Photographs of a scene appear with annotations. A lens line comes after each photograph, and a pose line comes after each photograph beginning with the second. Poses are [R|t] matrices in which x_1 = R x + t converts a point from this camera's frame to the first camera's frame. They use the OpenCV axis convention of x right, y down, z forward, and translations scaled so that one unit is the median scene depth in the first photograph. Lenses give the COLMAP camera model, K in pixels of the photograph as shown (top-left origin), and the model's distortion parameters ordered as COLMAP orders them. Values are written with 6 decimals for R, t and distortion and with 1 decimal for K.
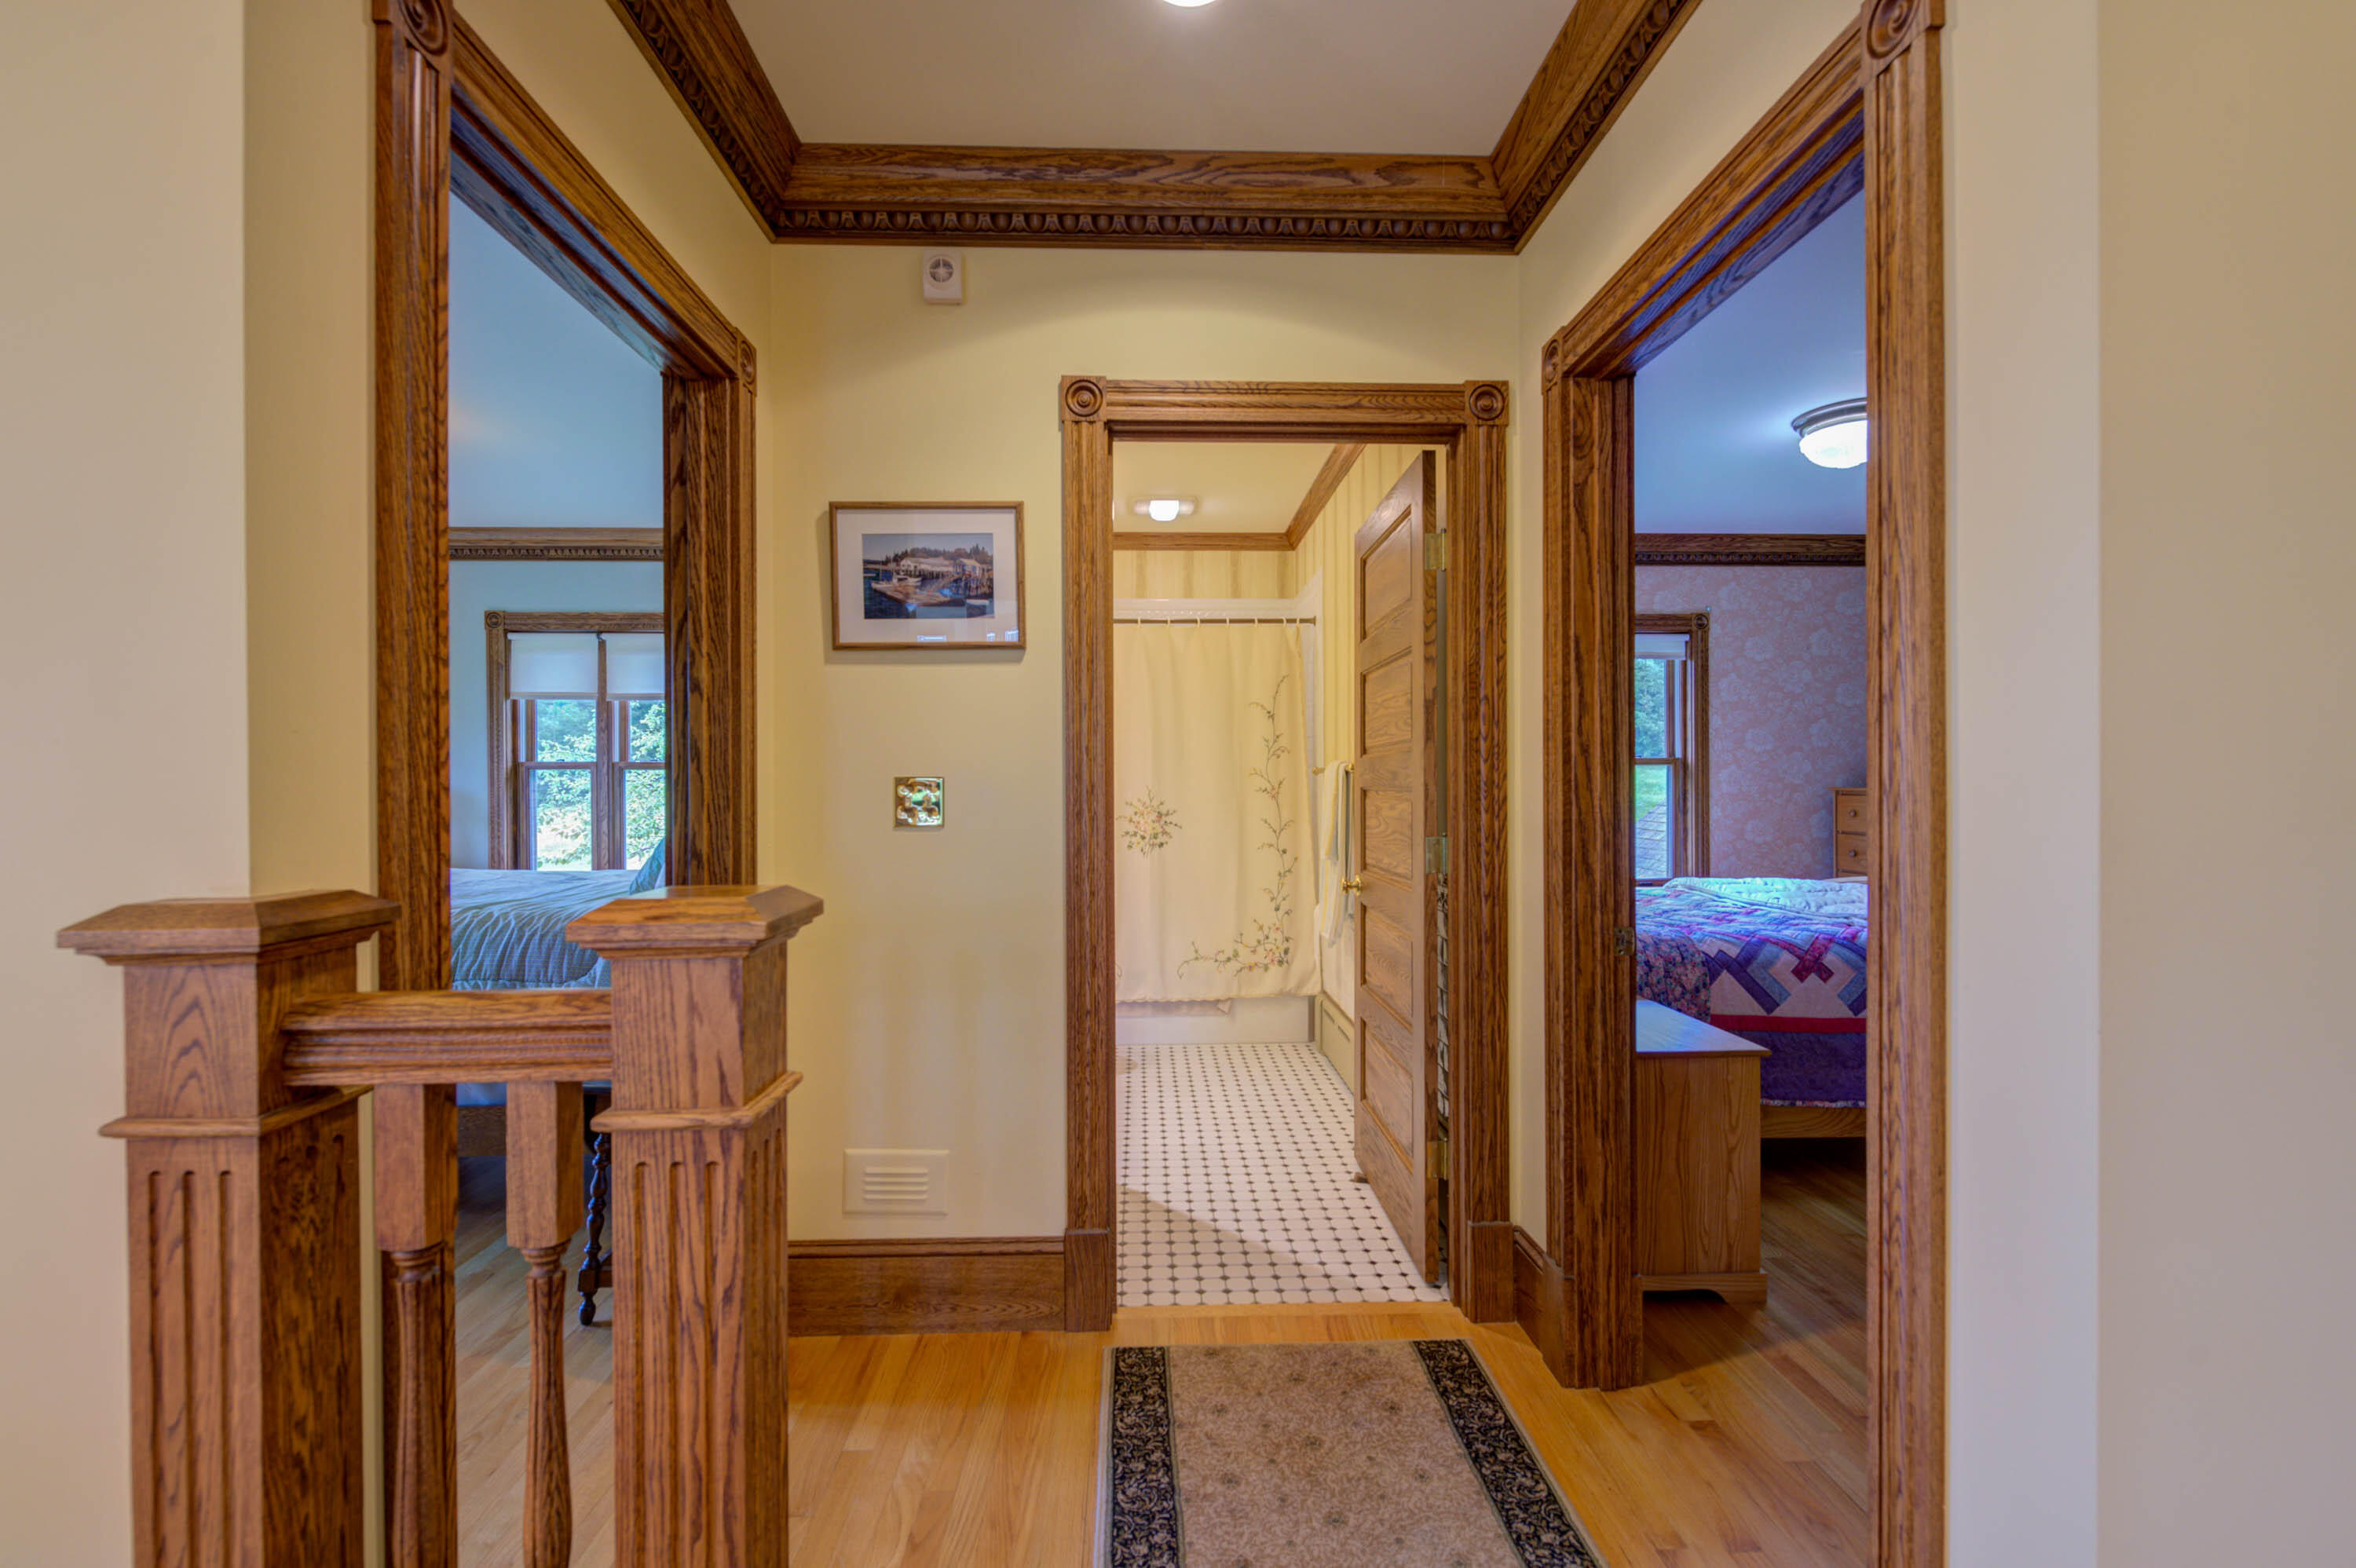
lens RADIAL K [[978.7, 0, 1175.7], [0, 978.7, 789.9], [0, 0, 1]] dist [-0.000792, -0.001642]
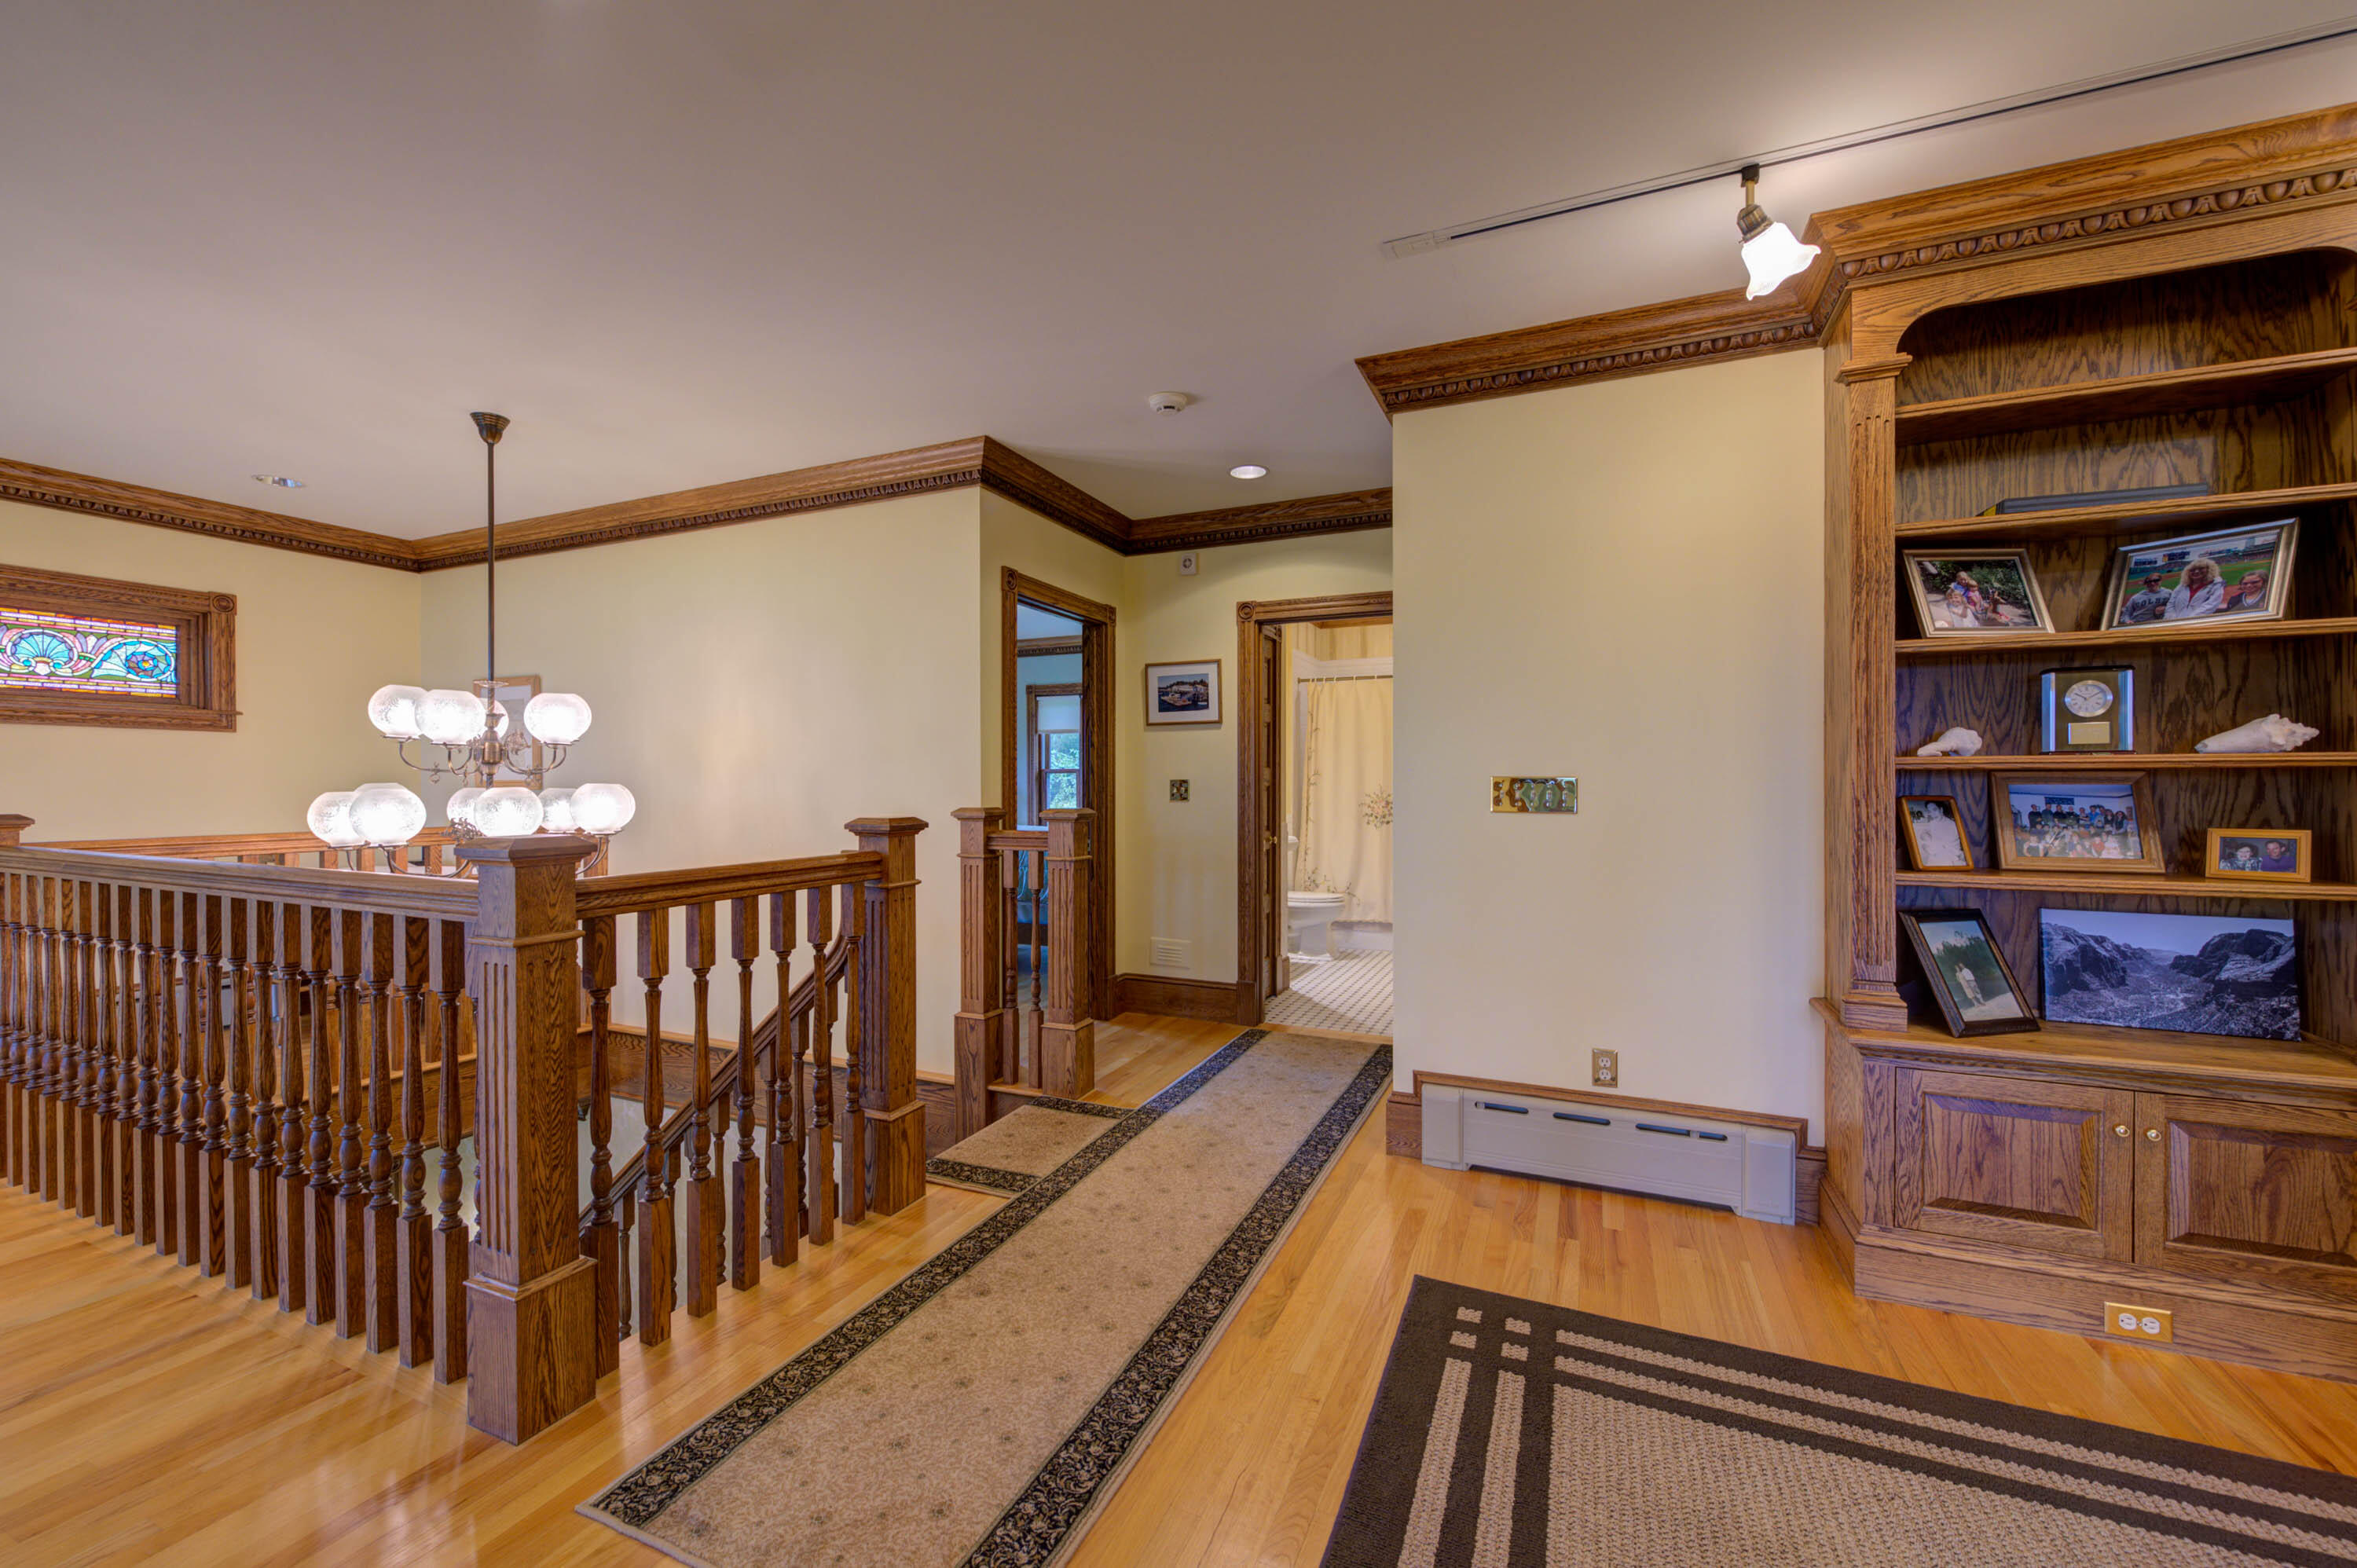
lens RADIAL K [[935.1, 0, 1172.2], [0, 935.1, 789.8], [0, 0, 1]] dist [-0.001125, -0.001608]
pose [[0.896396, 0.006333, -0.443210, 0.338447], [-0.005509, 0.999980, 0.003147, 0.002429], [0.443221, -0.000379, 0.896413, -0.478732]]
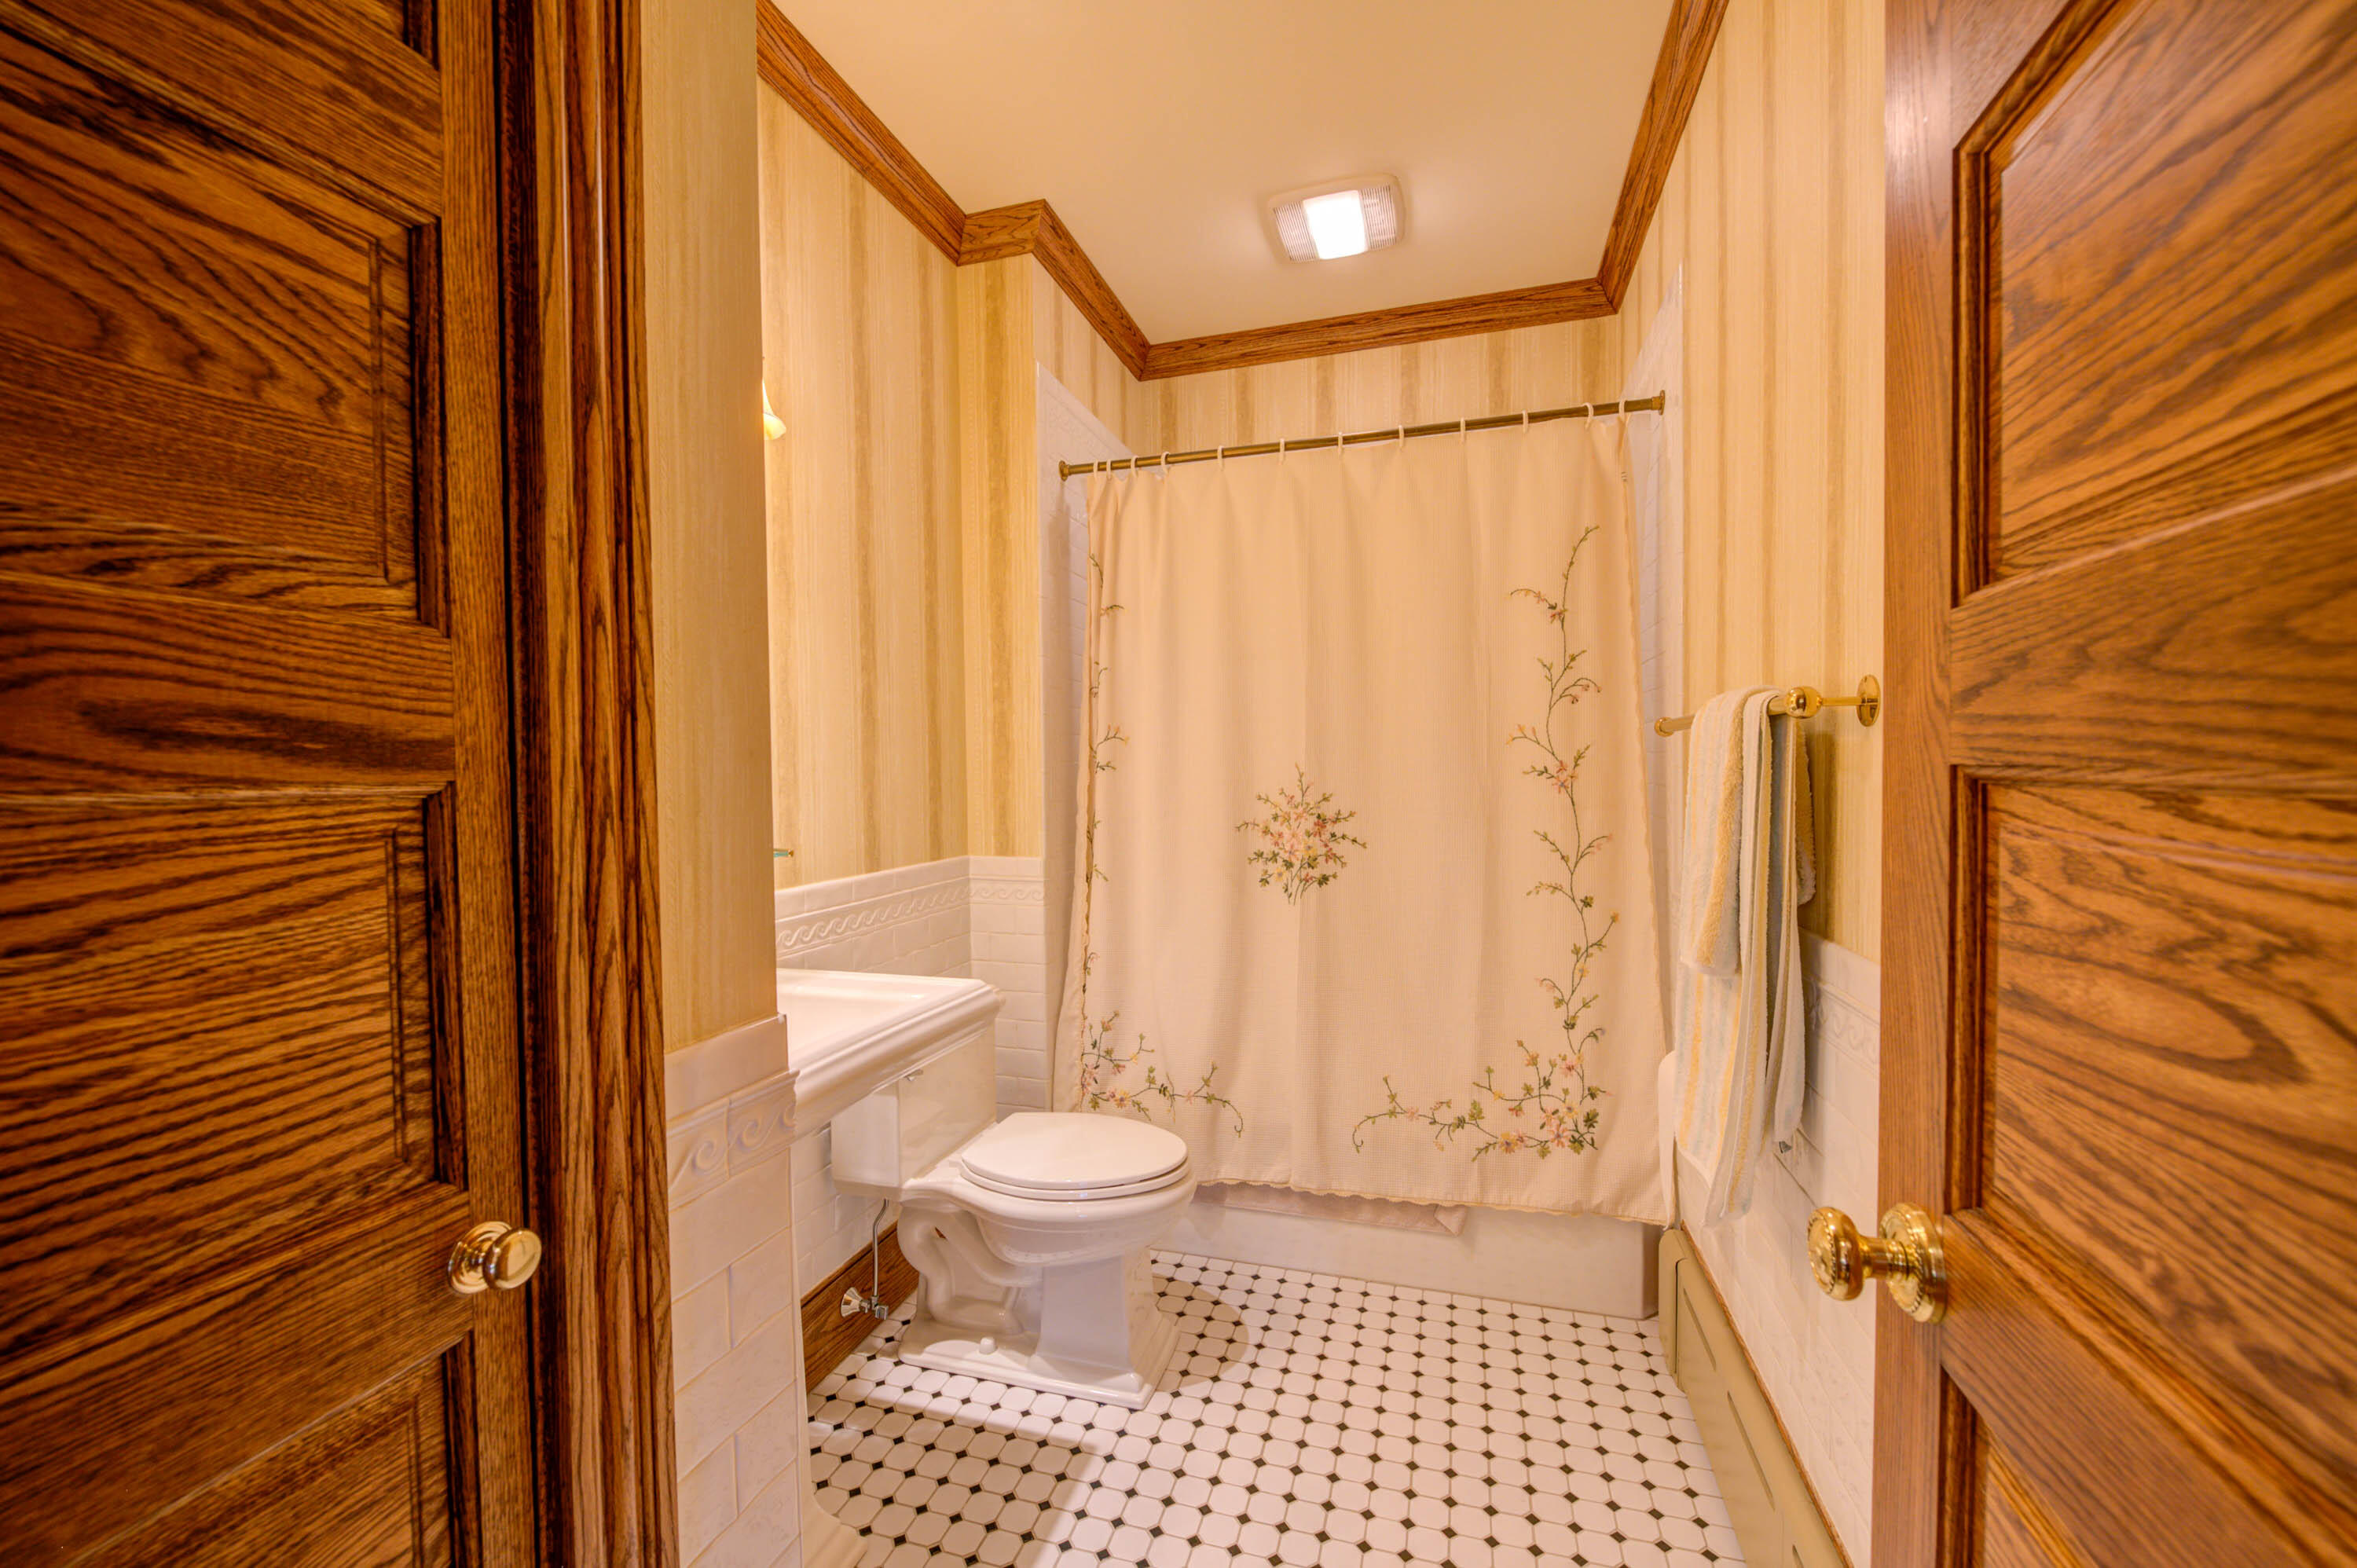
lens RADIAL K [[935.1, 0, 1176.9], [0, 935.1, 784.2], [0, 0, 1]] dist [-0.001125, -0.001608]
pose [[0.946143, 0.000857, -0.323749, 0.071347], [0.005129, 0.999831, 0.017638, -0.002525], [0.323710, -0.018348, 0.945978, 0.524876]]
